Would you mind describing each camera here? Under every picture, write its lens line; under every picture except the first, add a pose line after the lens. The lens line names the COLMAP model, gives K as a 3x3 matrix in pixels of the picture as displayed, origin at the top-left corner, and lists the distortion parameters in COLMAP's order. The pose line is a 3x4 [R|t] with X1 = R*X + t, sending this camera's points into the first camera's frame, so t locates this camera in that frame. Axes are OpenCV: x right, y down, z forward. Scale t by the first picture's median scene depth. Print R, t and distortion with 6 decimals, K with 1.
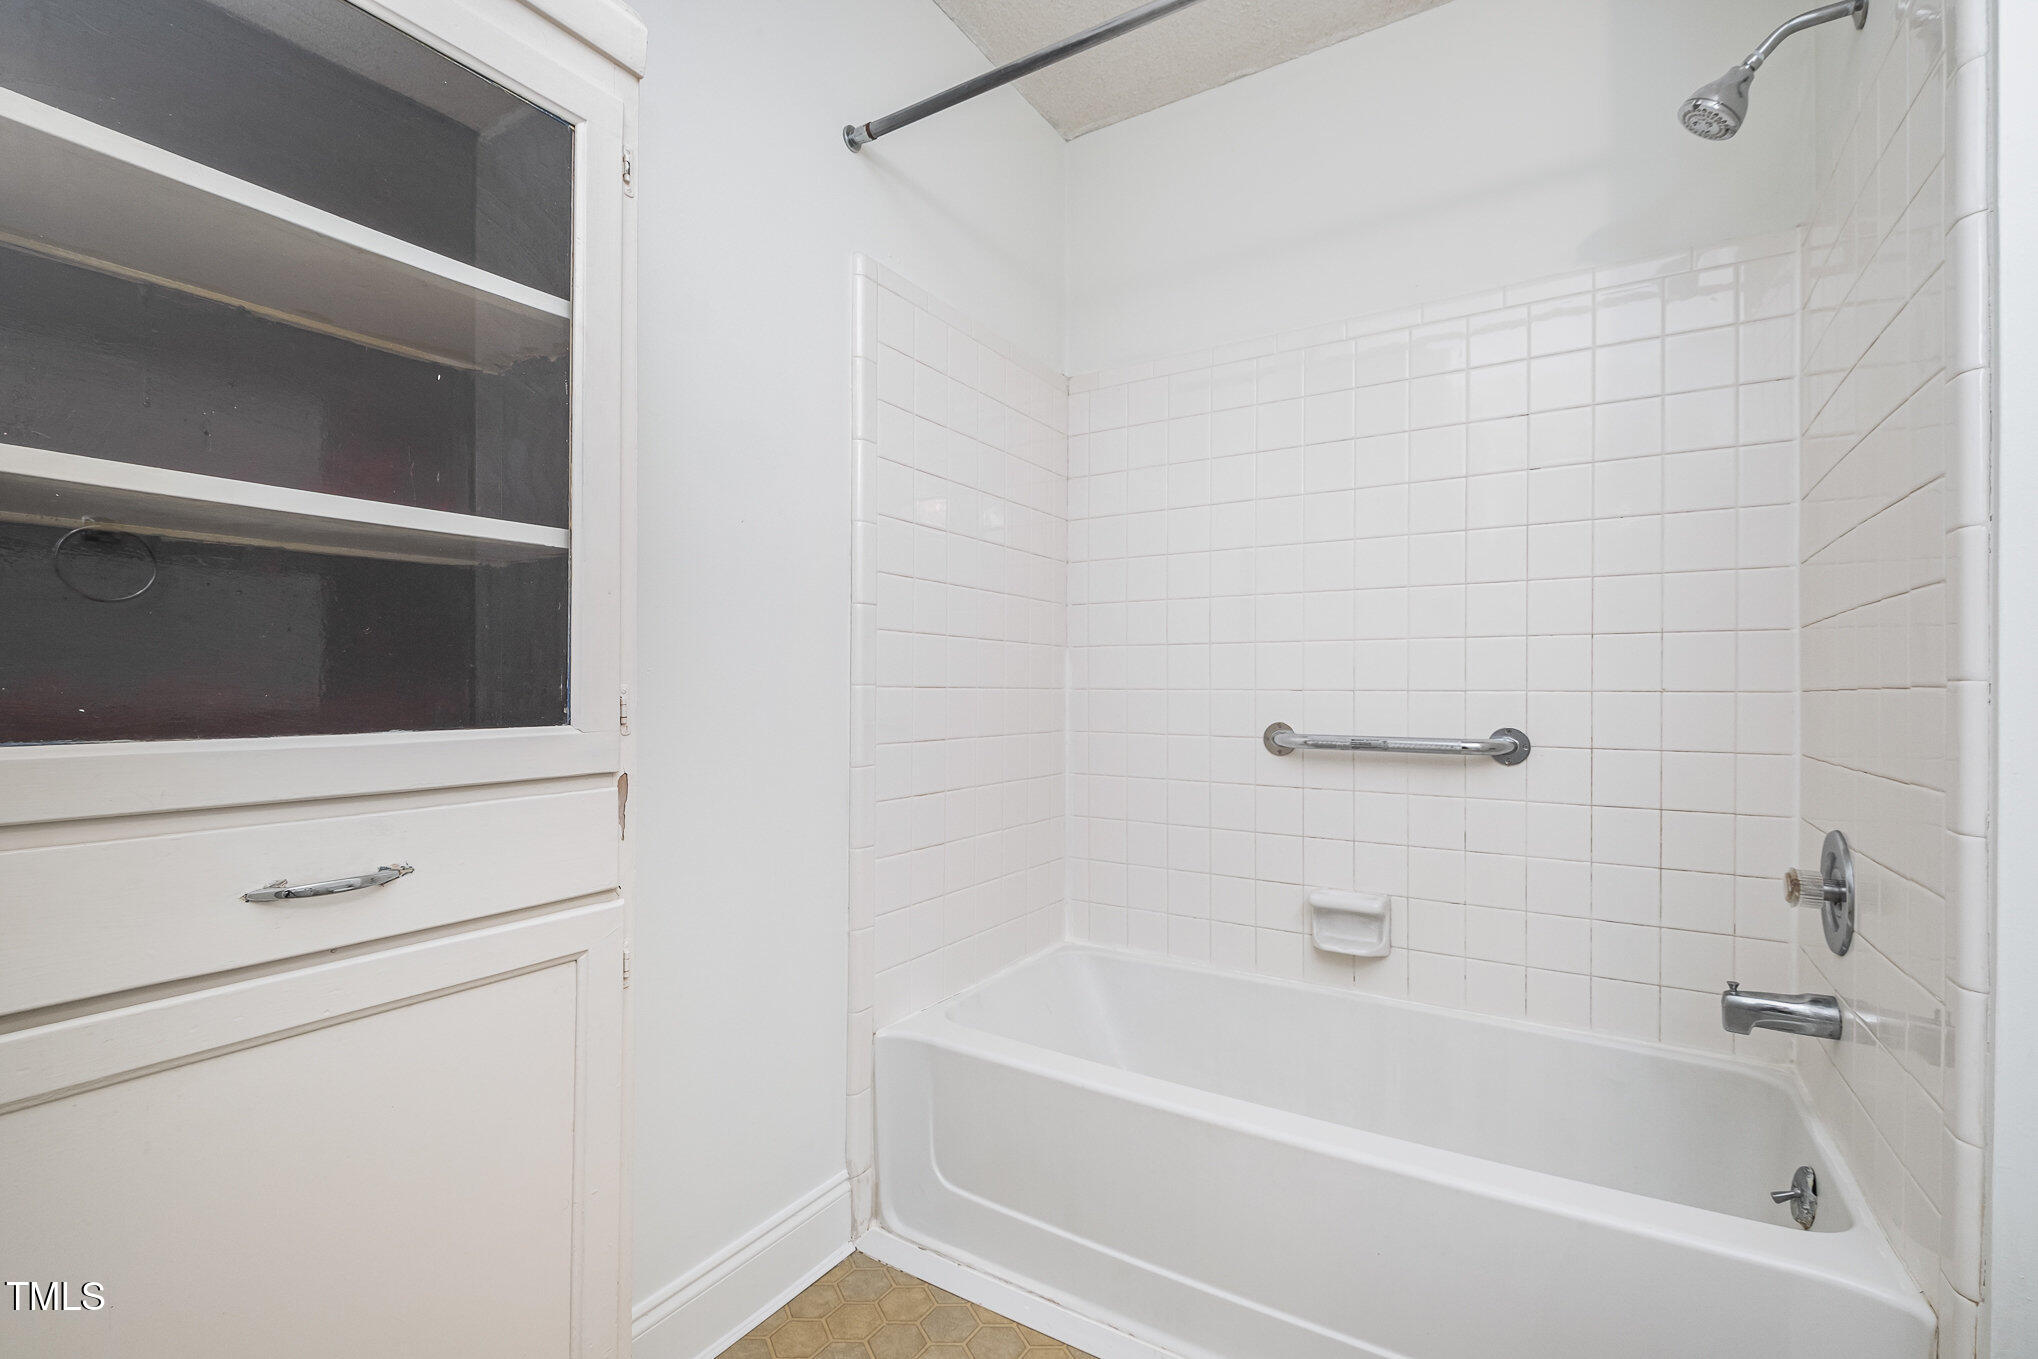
lens RADIAL K [[904.6, 0, 1024.7], [0, 904.6, 690.7], [0, 0, 1]] dist [-0.002076, 0.000108]
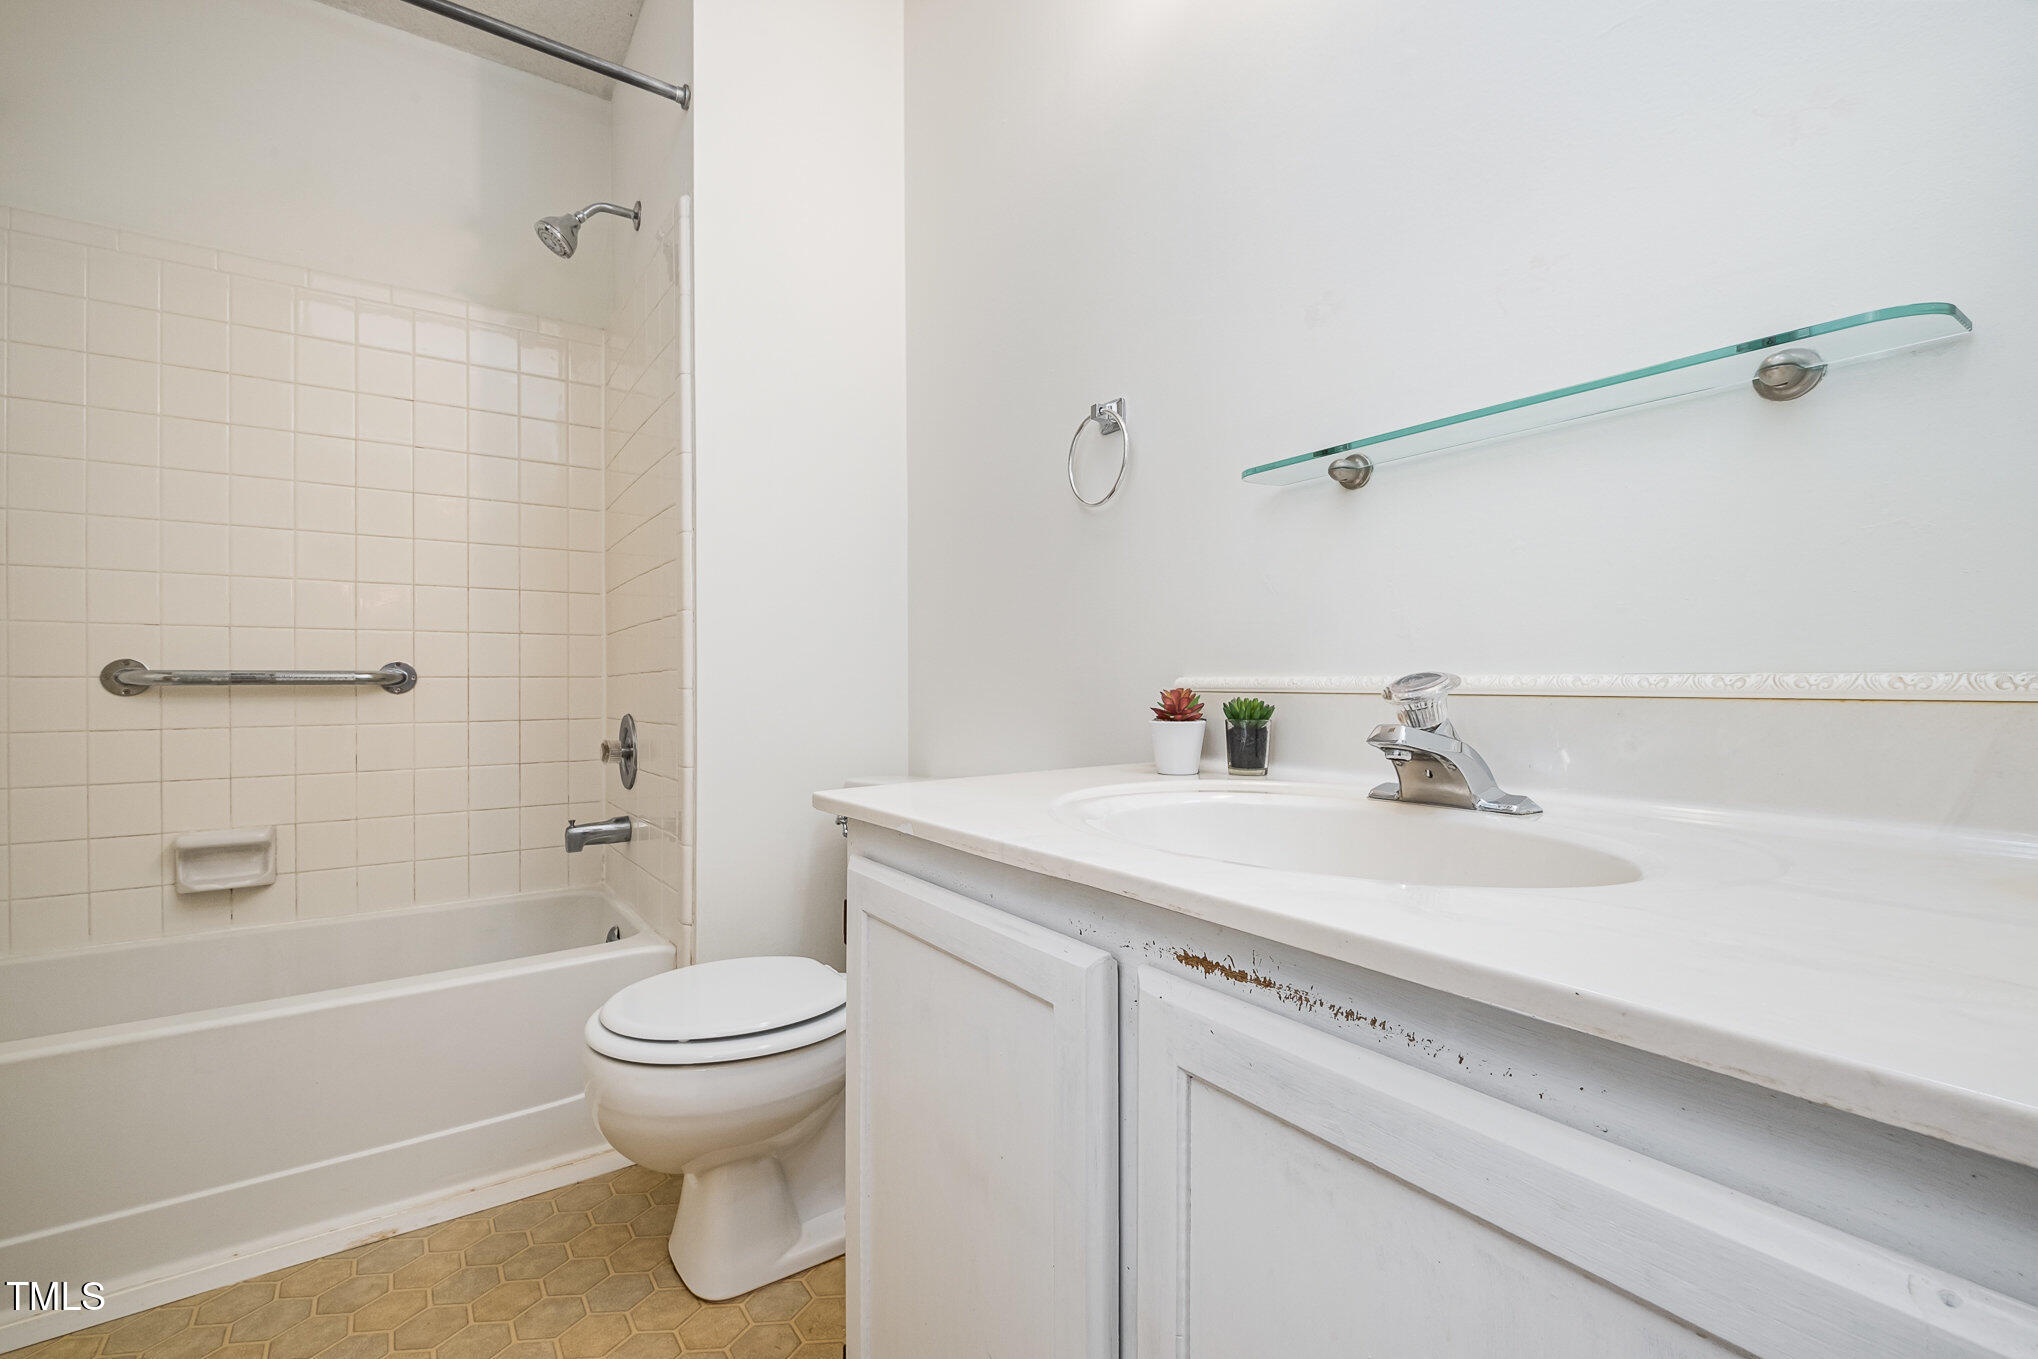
lens RADIAL K [[879.7, 0, 1029.3], [0, 879.7, 679.5], [0, 0, 1]] dist [-0.001337, -0.000315]
pose [[0.386811, -0.005261, 0.922144, -0.248786], [0.006586, 0.999974, 0.002942, 0.080594], [-0.922135, 0.004935, 0.386836, -0.248186]]
